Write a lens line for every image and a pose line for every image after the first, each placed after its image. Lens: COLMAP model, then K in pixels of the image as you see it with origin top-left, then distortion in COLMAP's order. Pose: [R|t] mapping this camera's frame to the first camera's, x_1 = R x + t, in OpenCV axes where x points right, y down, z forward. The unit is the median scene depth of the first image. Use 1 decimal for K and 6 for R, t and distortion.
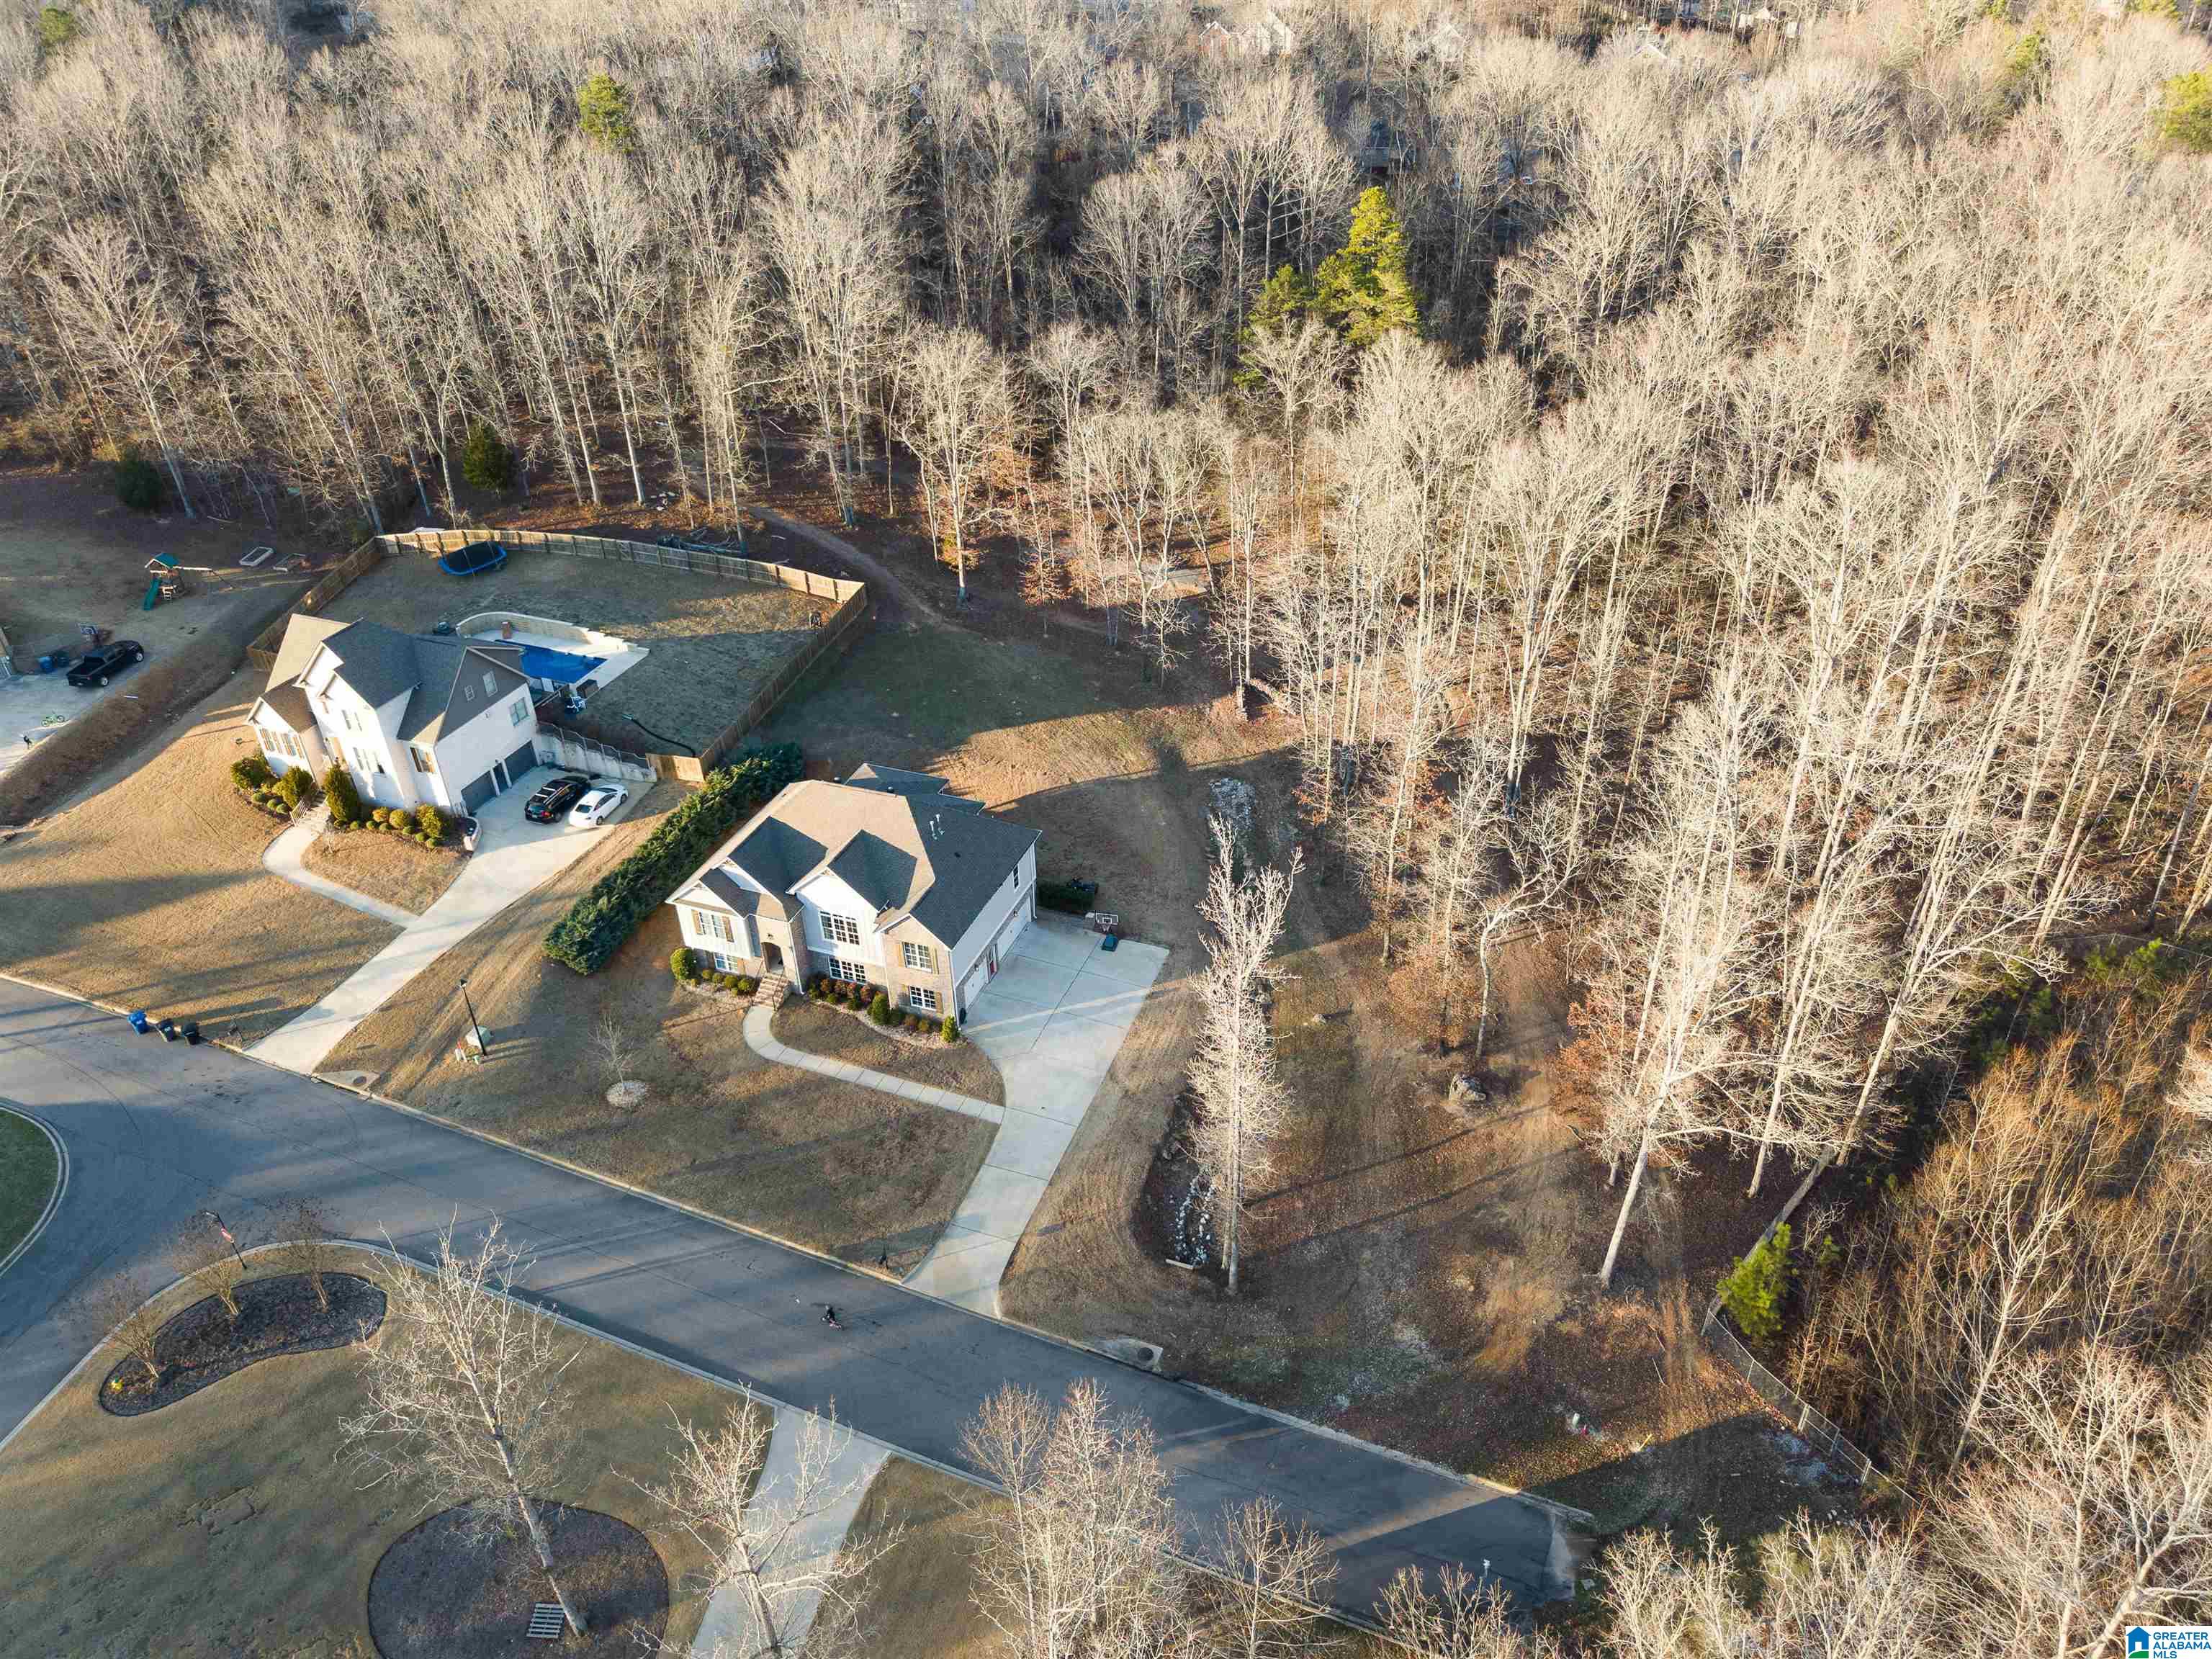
lens RADIAL K [[1487.1, 0, 1097.1], [0, 1487.1, 854.4], [0, 0, 1]] dist [0.020503, -0.018561]
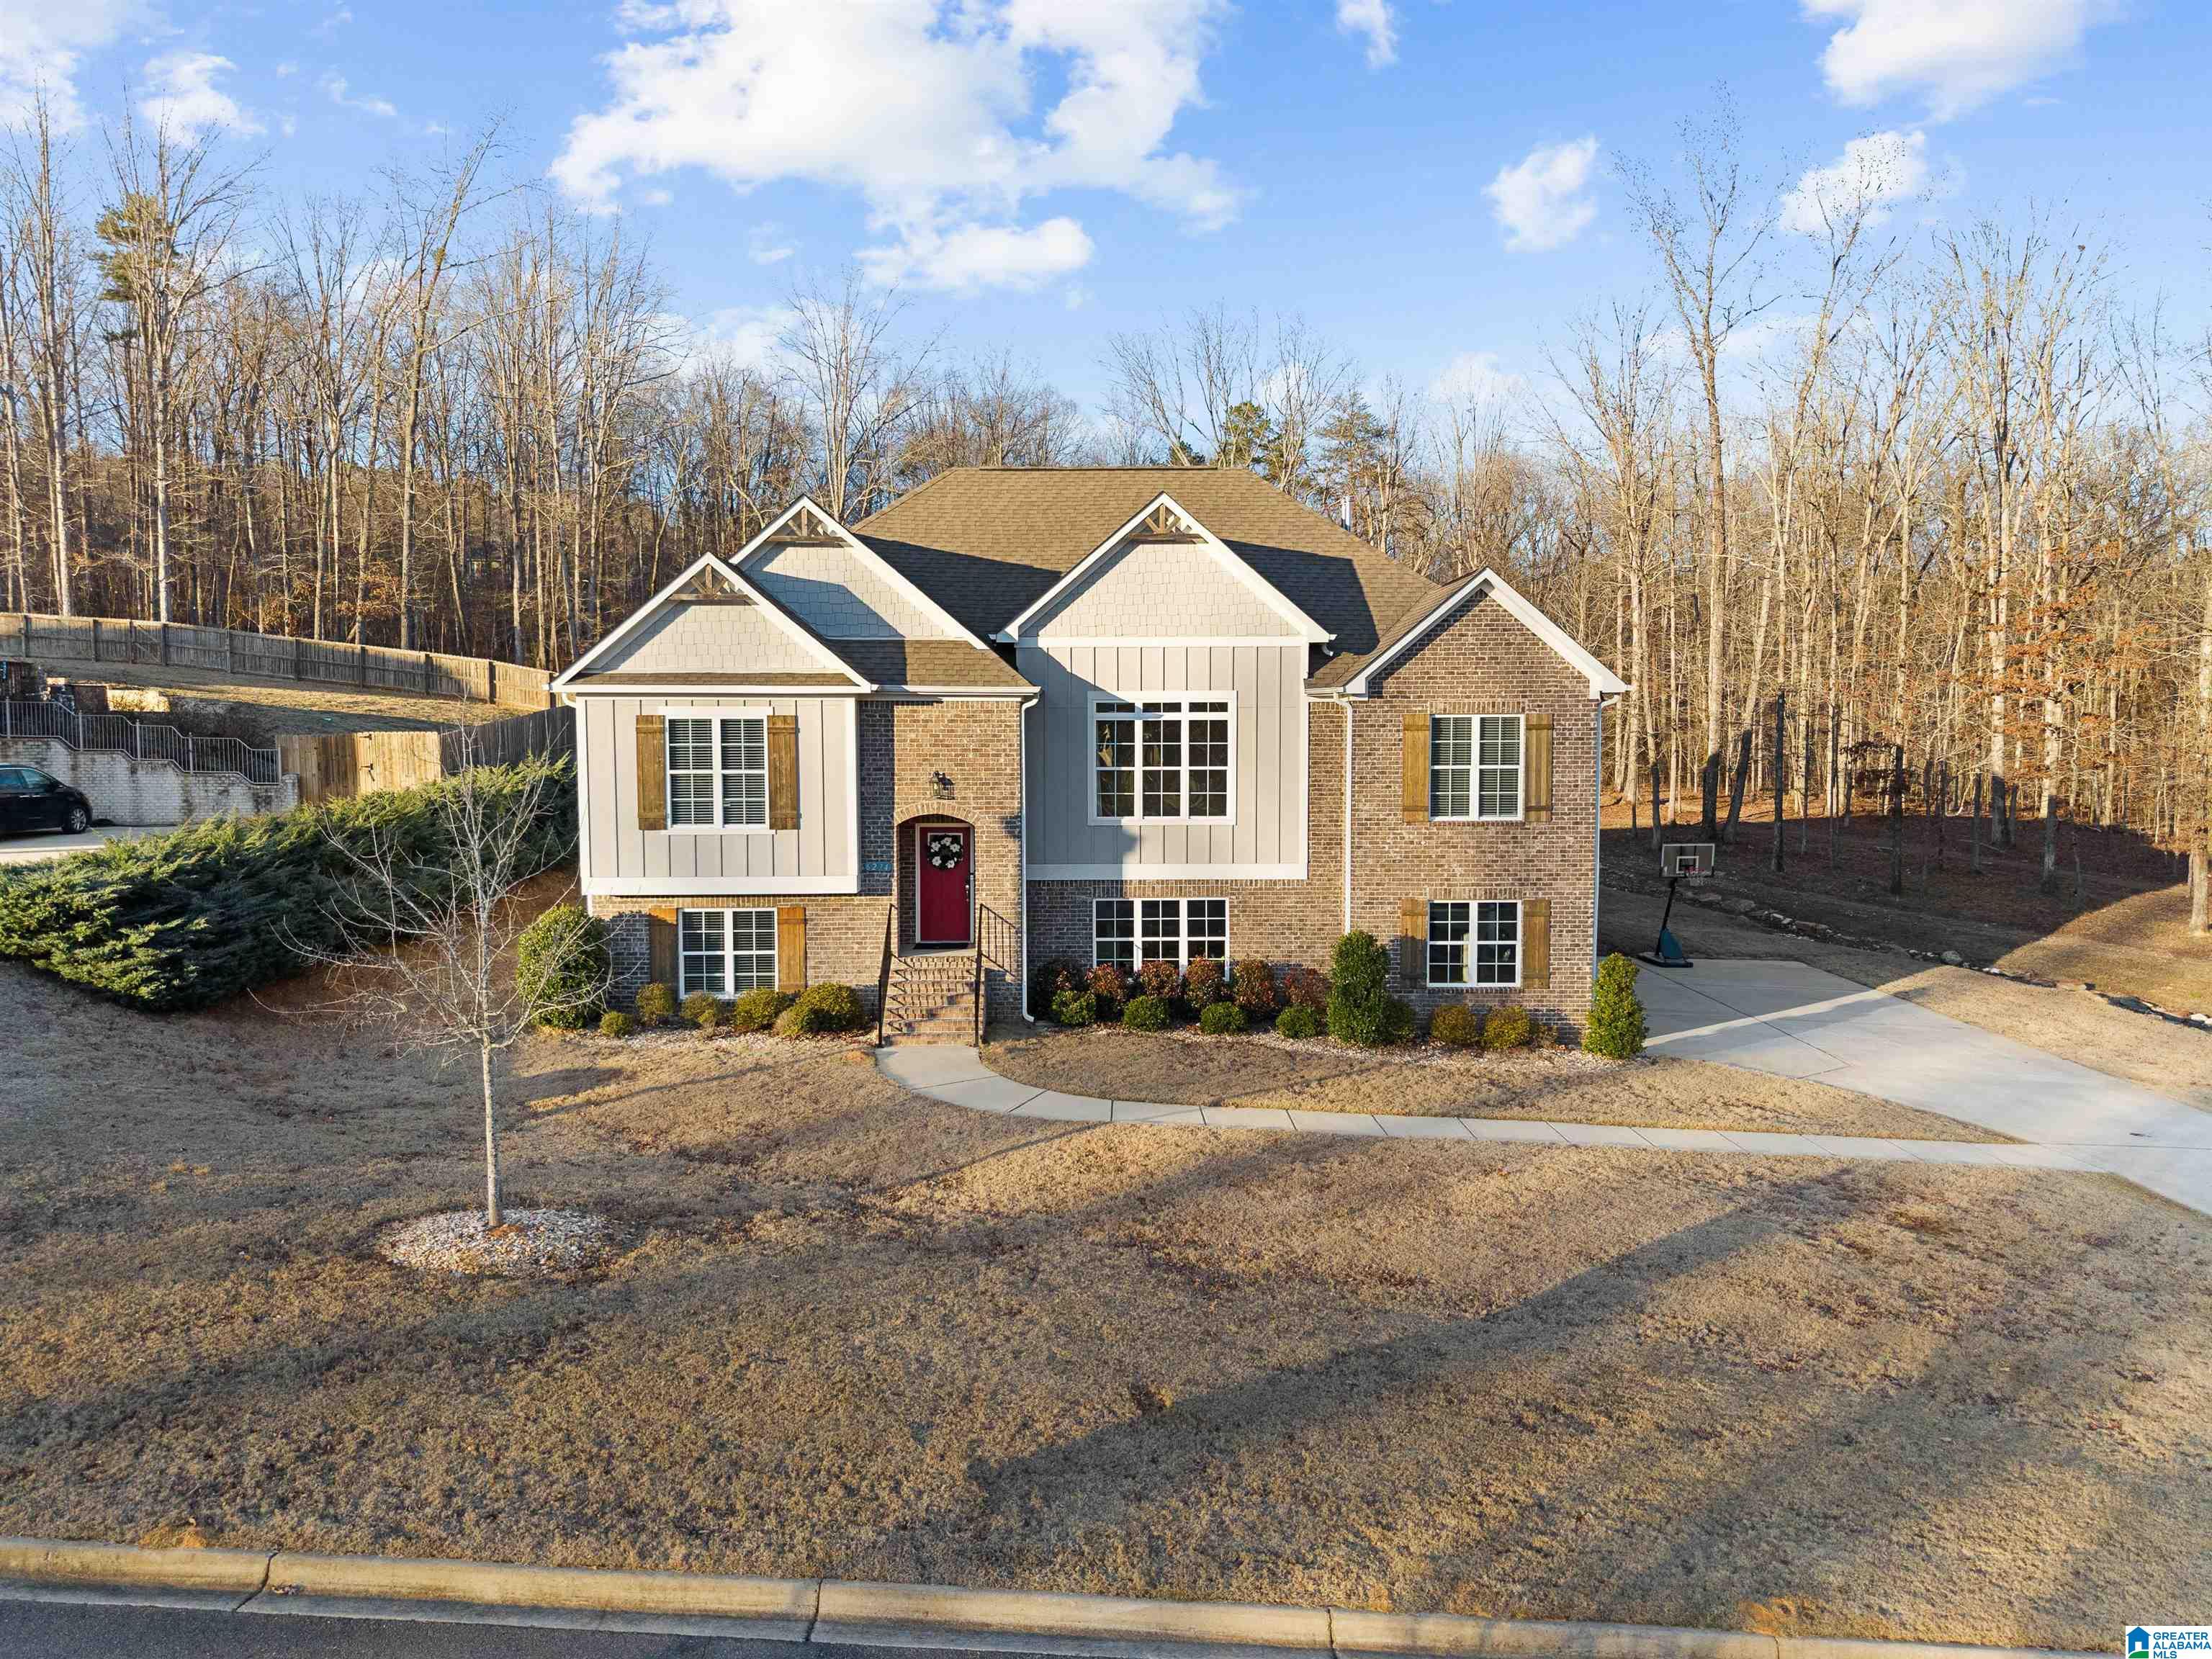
lens RADIAL K [[1487.1, 0, 1100.3], [0, 1487.1, 811.4], [0, 0, 1]] dist [0.020503, -0.018561]
pose [[0.925845, 0.013238, 0.377672, -0.266533], [0.188607, 0.849833, -0.492149, 0.184223], [-0.327474, 0.526885, 0.784317, 0.682049]]
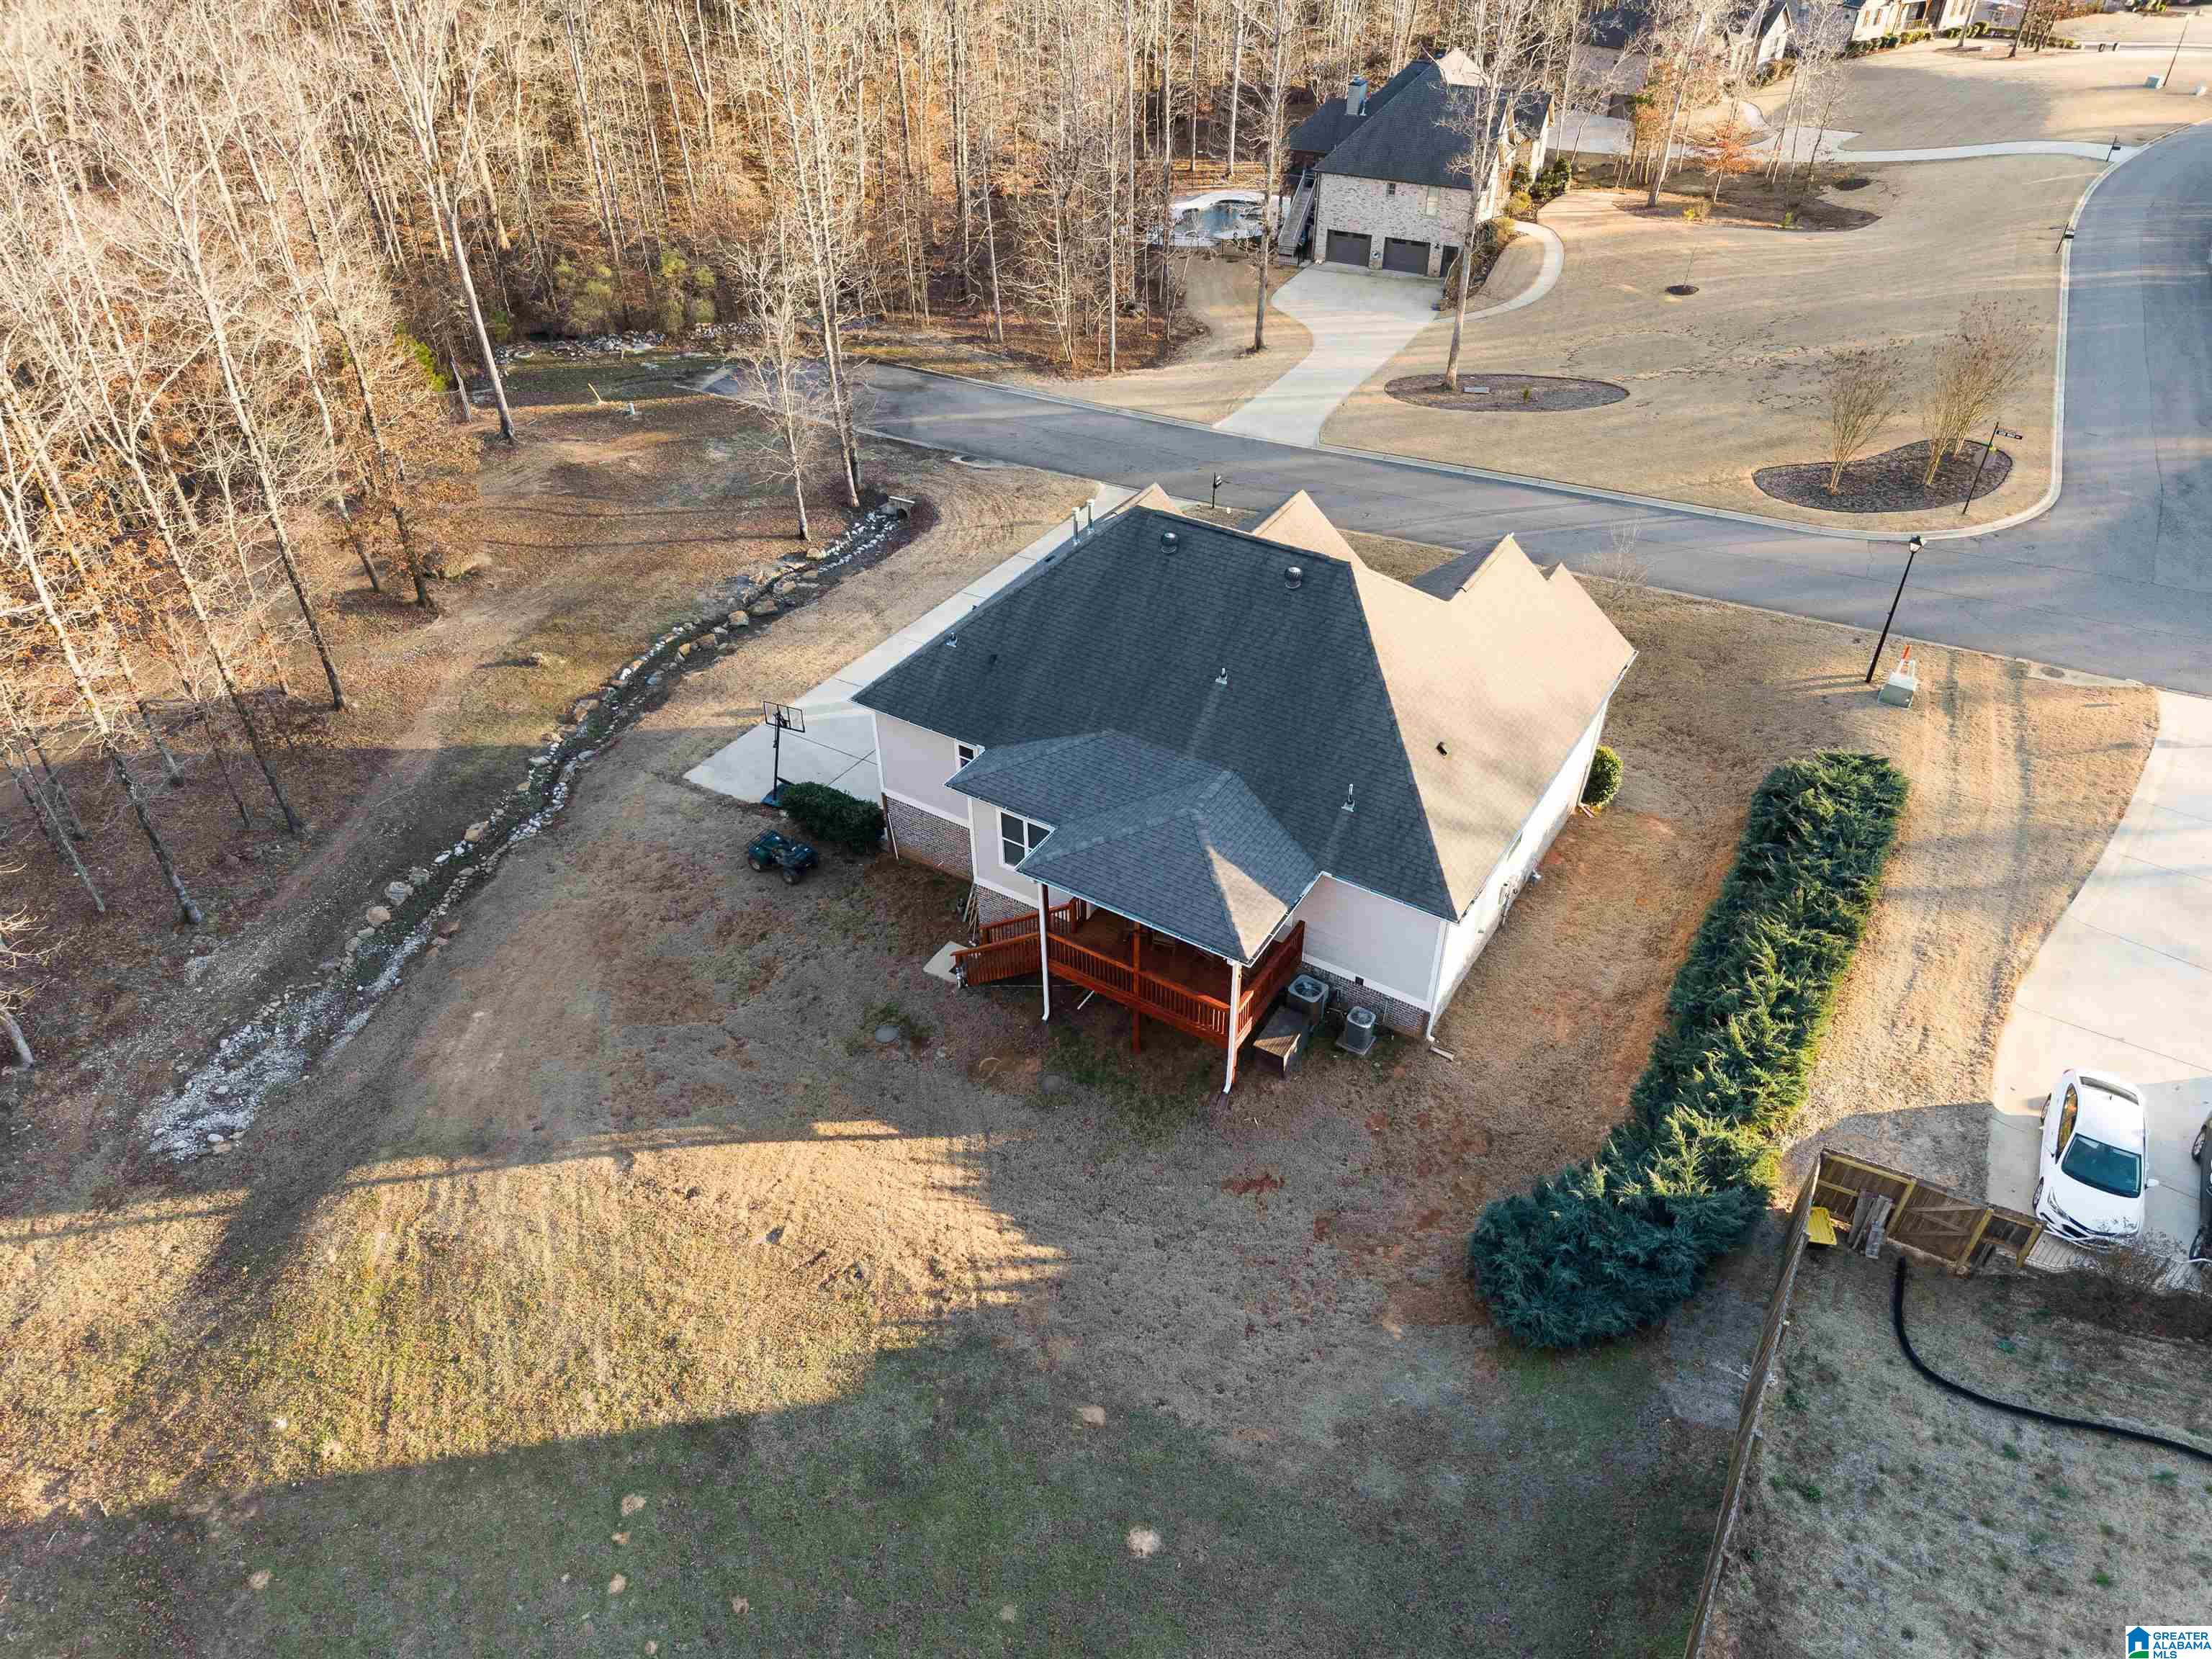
lens RADIAL K [[1487.1, 0, 1116.2], [0, 1487.1, 821.8], [0, 0, 1]] dist [0.020503, -0.018561]
pose [[-0.983834, -0.080258, 0.160089, -0.181883], [0.128040, 0.309742, 0.942160, -0.393386], [-0.125202, 0.947427, -0.294459, 1.092153]]
